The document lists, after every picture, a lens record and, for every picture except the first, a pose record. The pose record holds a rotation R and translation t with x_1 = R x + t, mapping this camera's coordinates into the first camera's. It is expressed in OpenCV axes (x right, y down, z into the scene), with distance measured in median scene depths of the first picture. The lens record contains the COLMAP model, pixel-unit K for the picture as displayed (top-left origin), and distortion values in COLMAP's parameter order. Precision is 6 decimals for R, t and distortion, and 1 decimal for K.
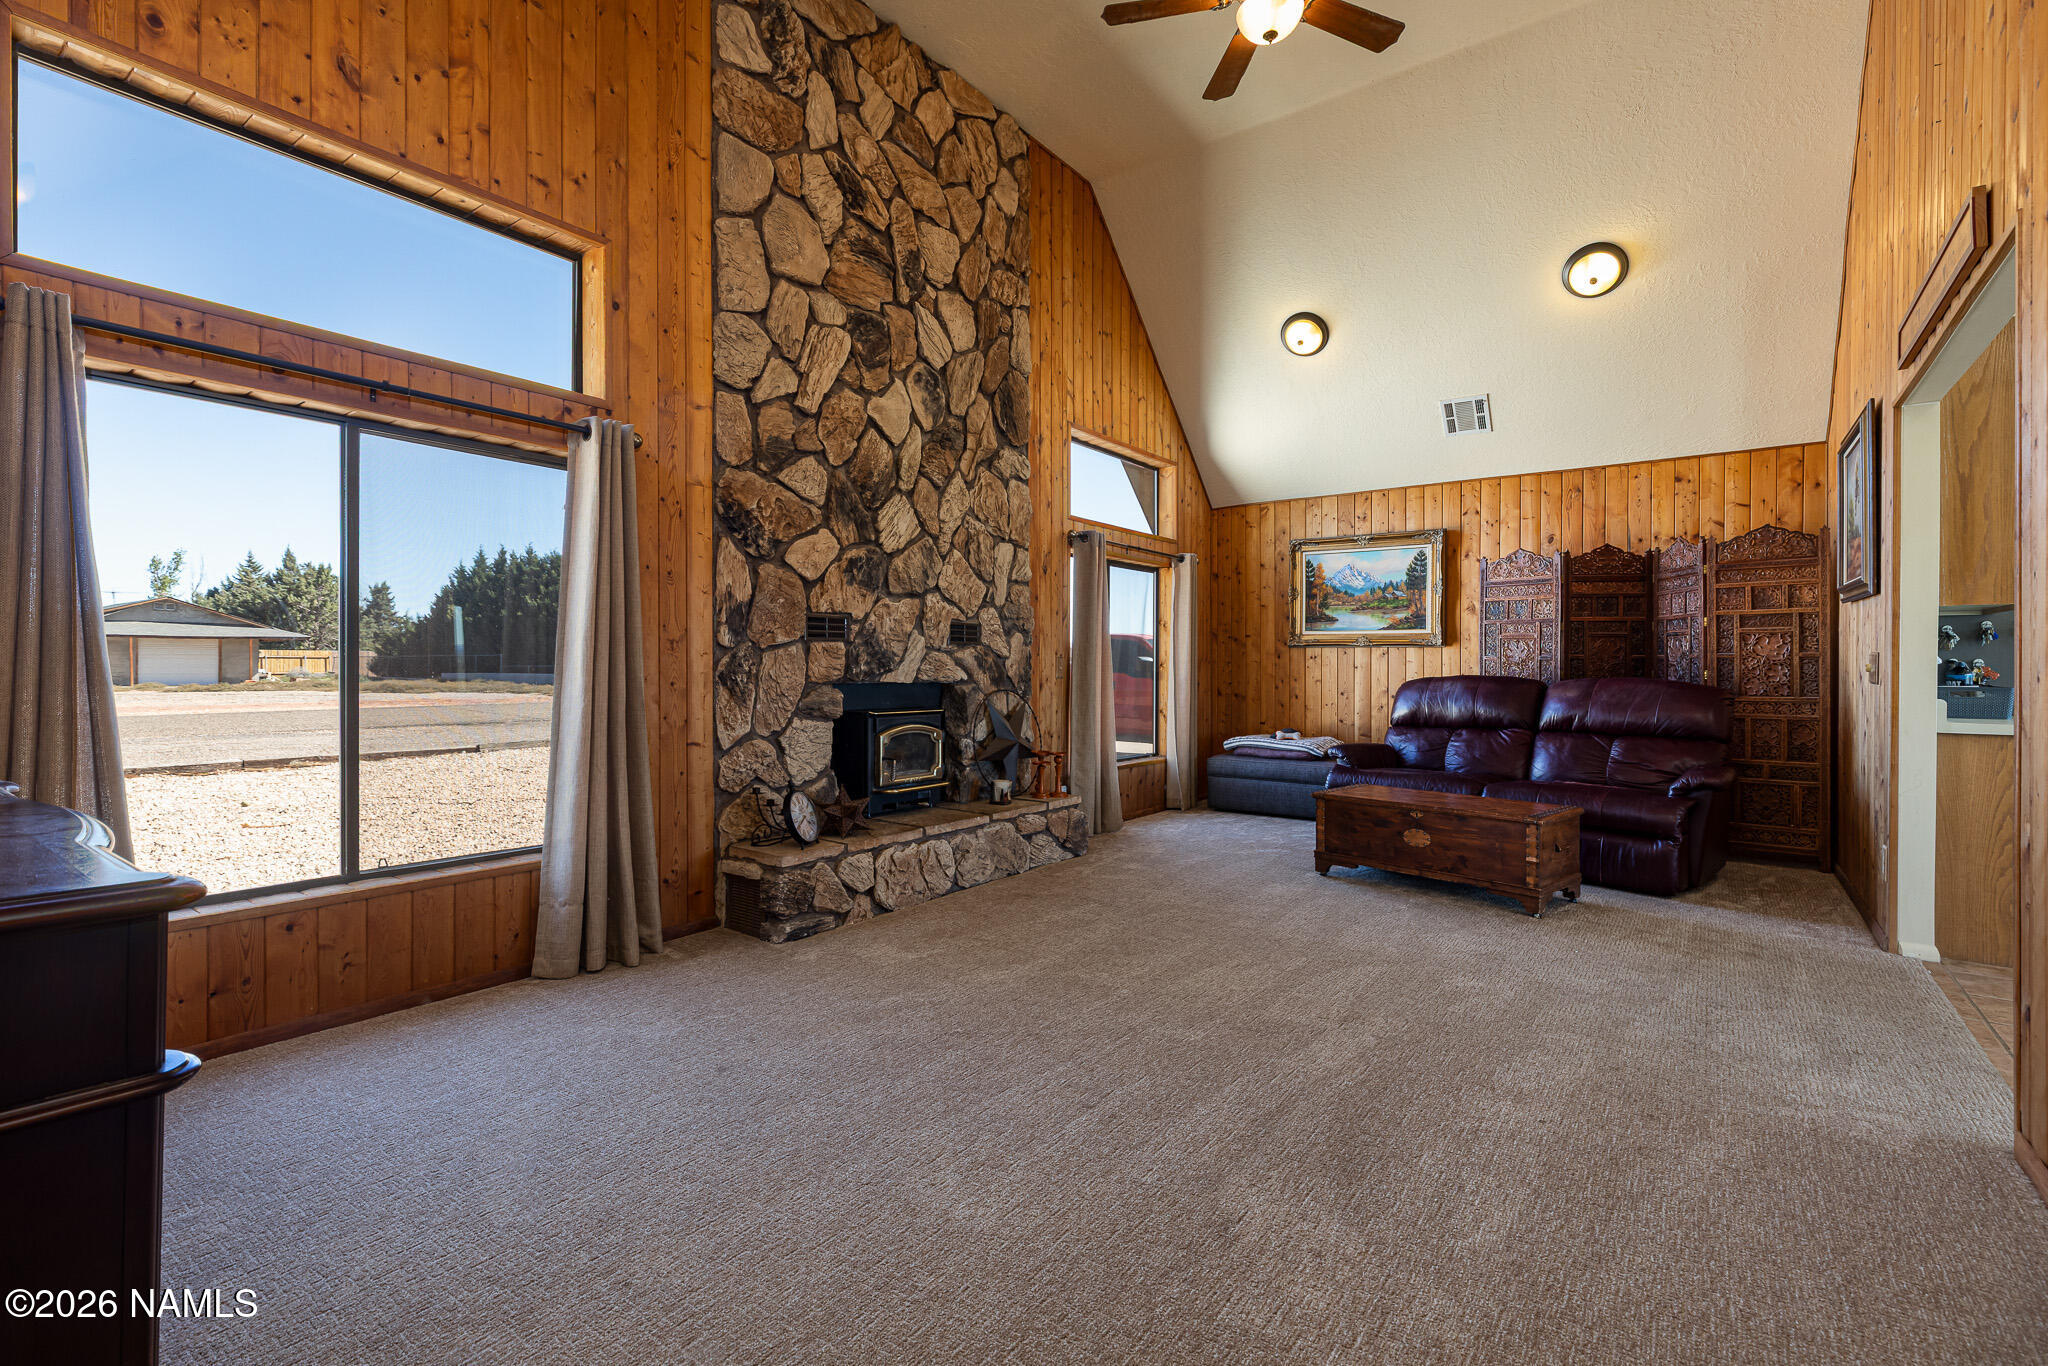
lens RADIAL K [[914.5, 0, 1023.9], [0, 914.5, 672.0], [0, 0, 1]] dist [0.000373, 0.000174]
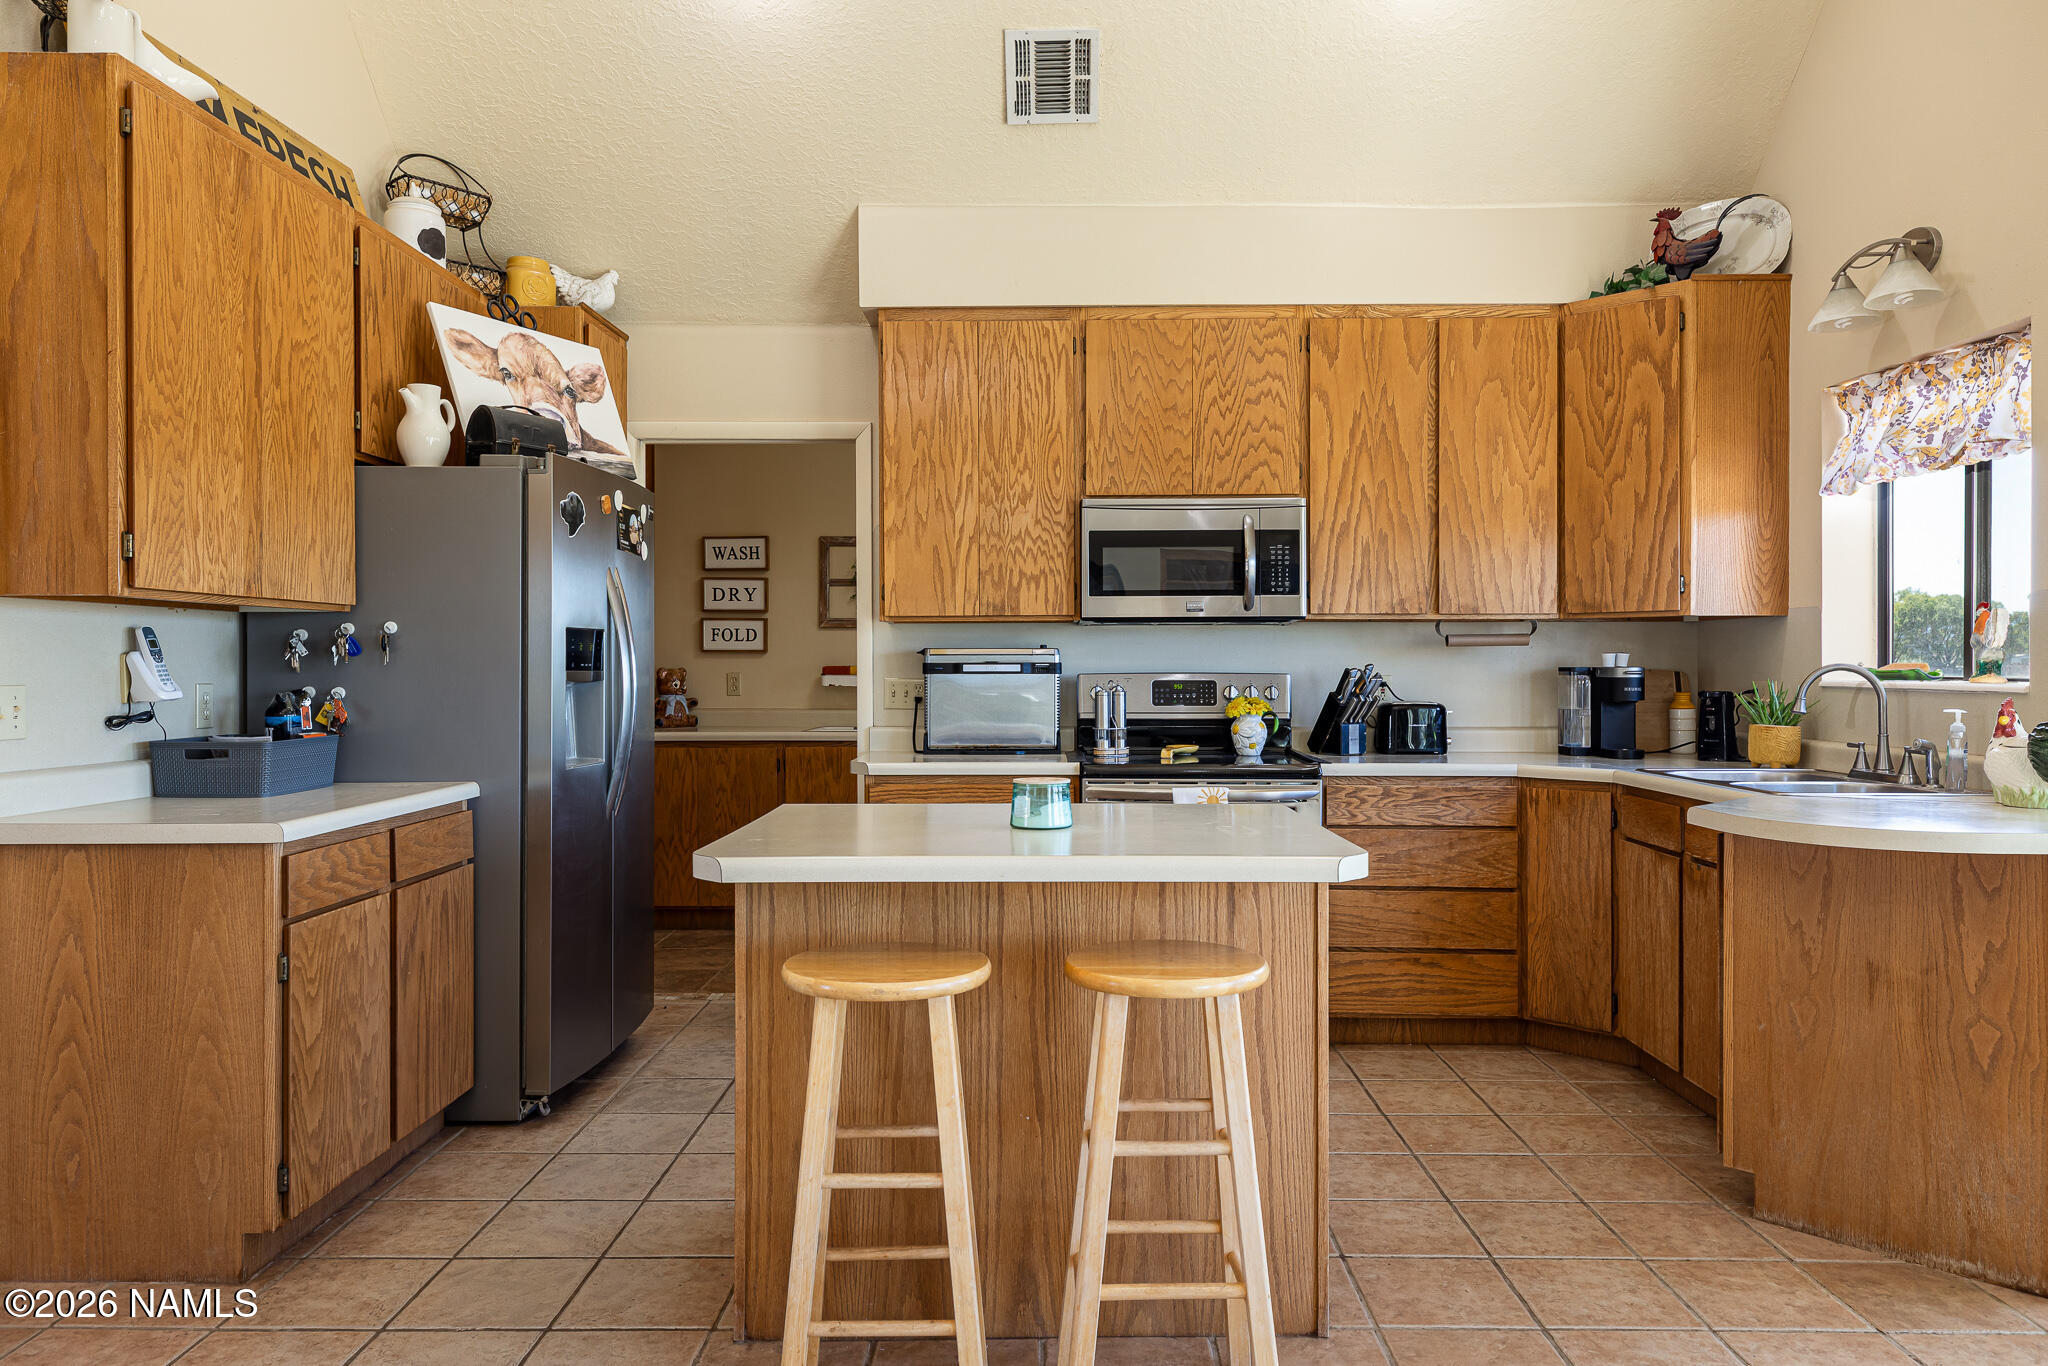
lens RADIAL K [[1392.9, 0, 1054.2], [0, 1392.9, 673.2], [0, 0, 1]] dist [0.006822, 0.000996]
pose [[0.800137, -0.009488, 0.599743, 0.523269], [0.010345, 0.999944, 0.002017, -0.012254], [-0.599729, 0.004590, 0.800190, 0.004902]]
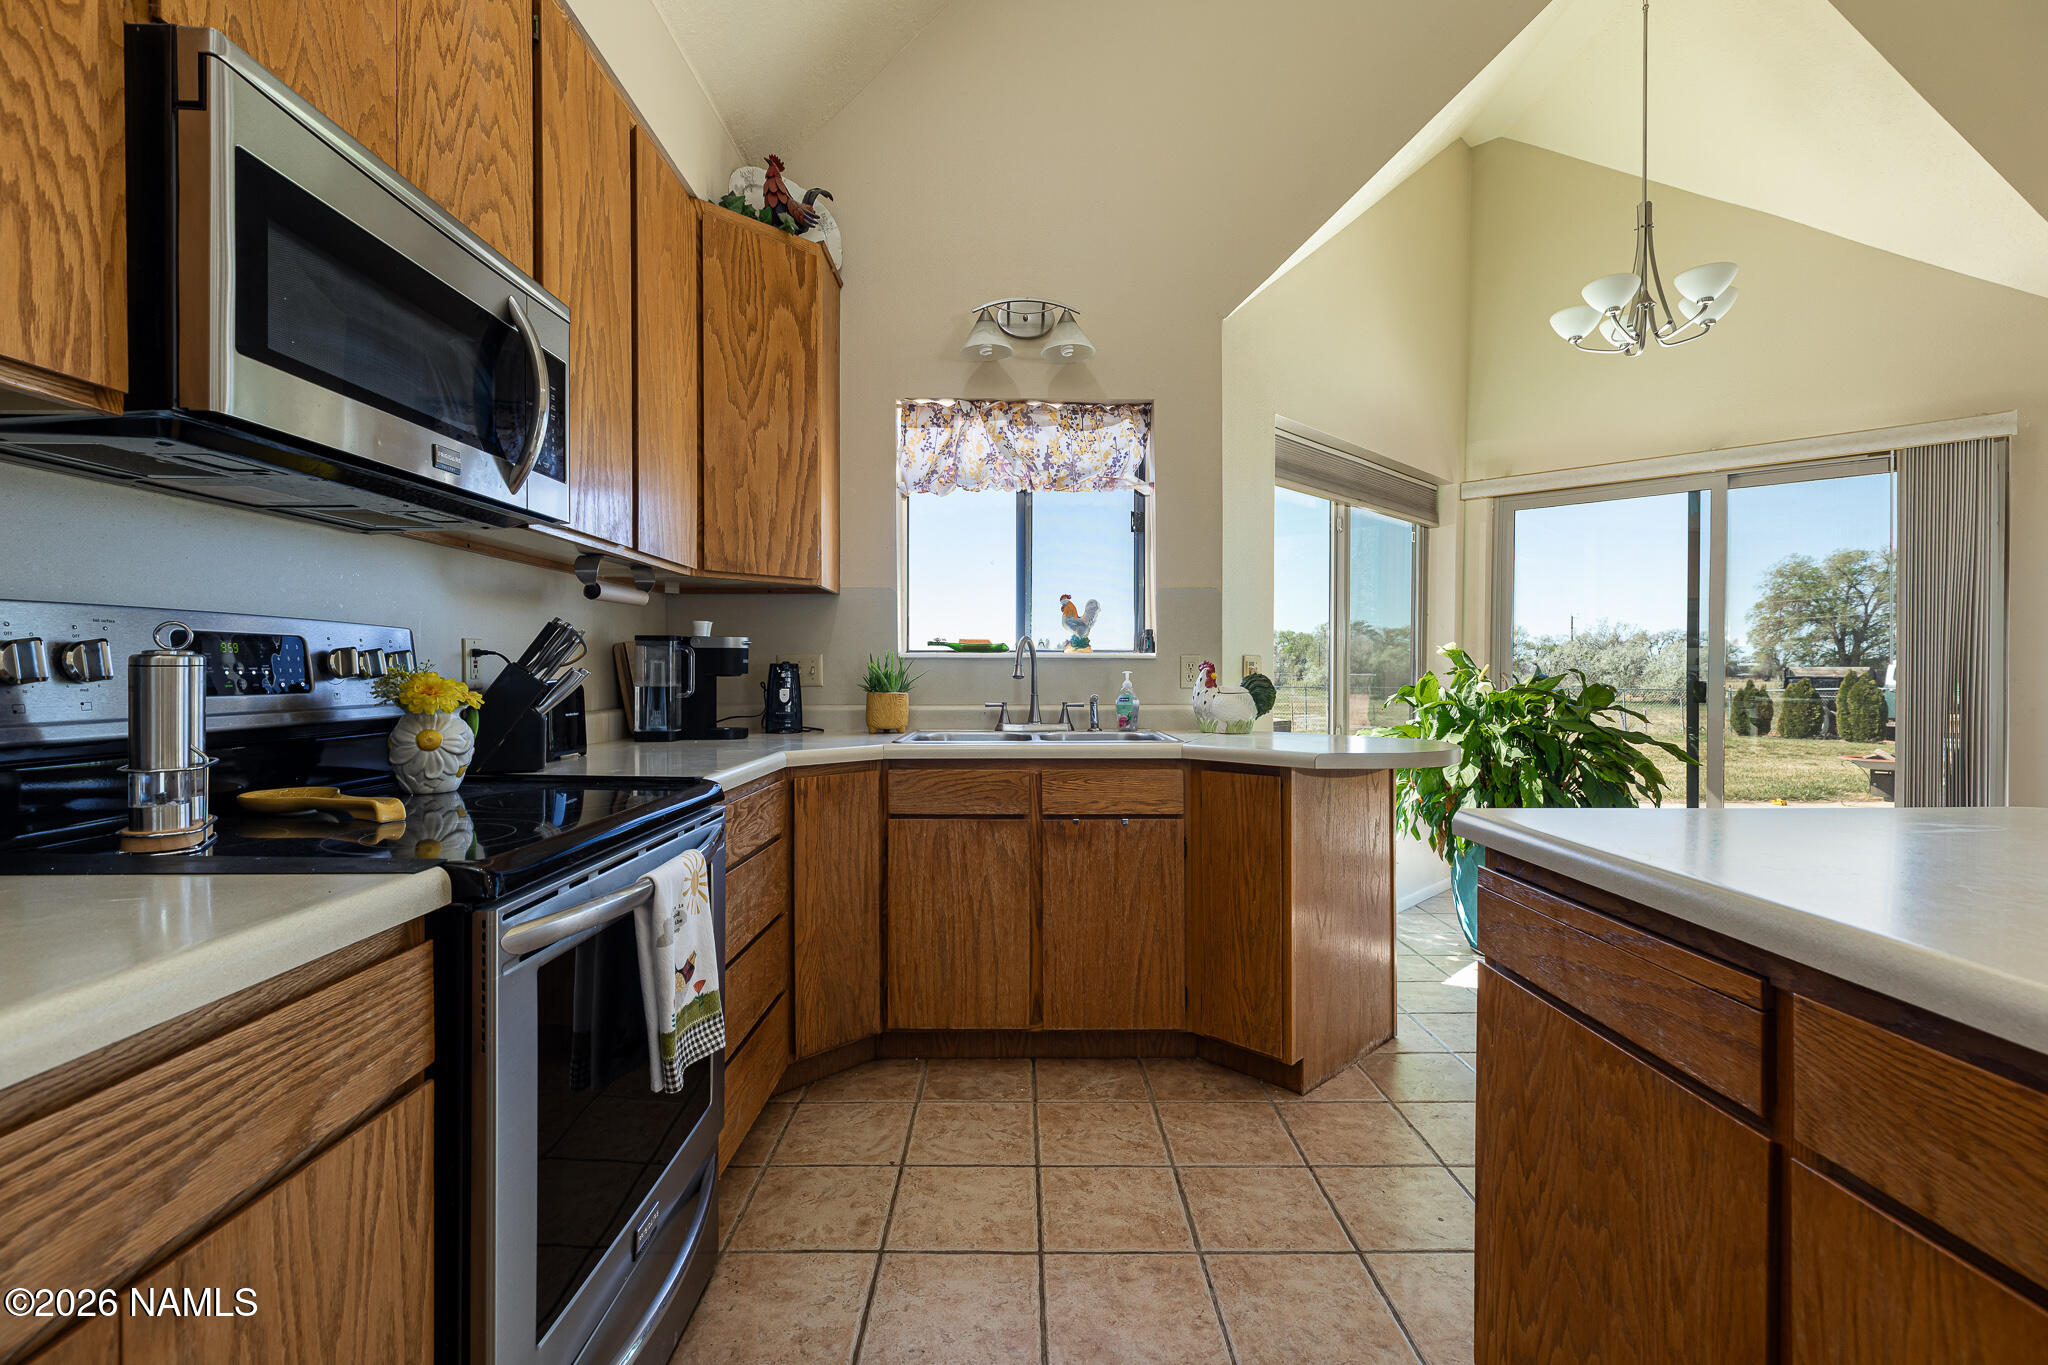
lens RADIAL K [[914.5, 0, 1023.9], [0, 914.5, 671.5], [0, 0, 1]] dist [0.000373, 0.000174]
pose [[-0.598921, -0.008177, 0.800766, 0.763908], [0.002545, 0.999923, 0.012113, 0.000260], [-0.800804, 0.009292, -0.598854, 0.539163]]
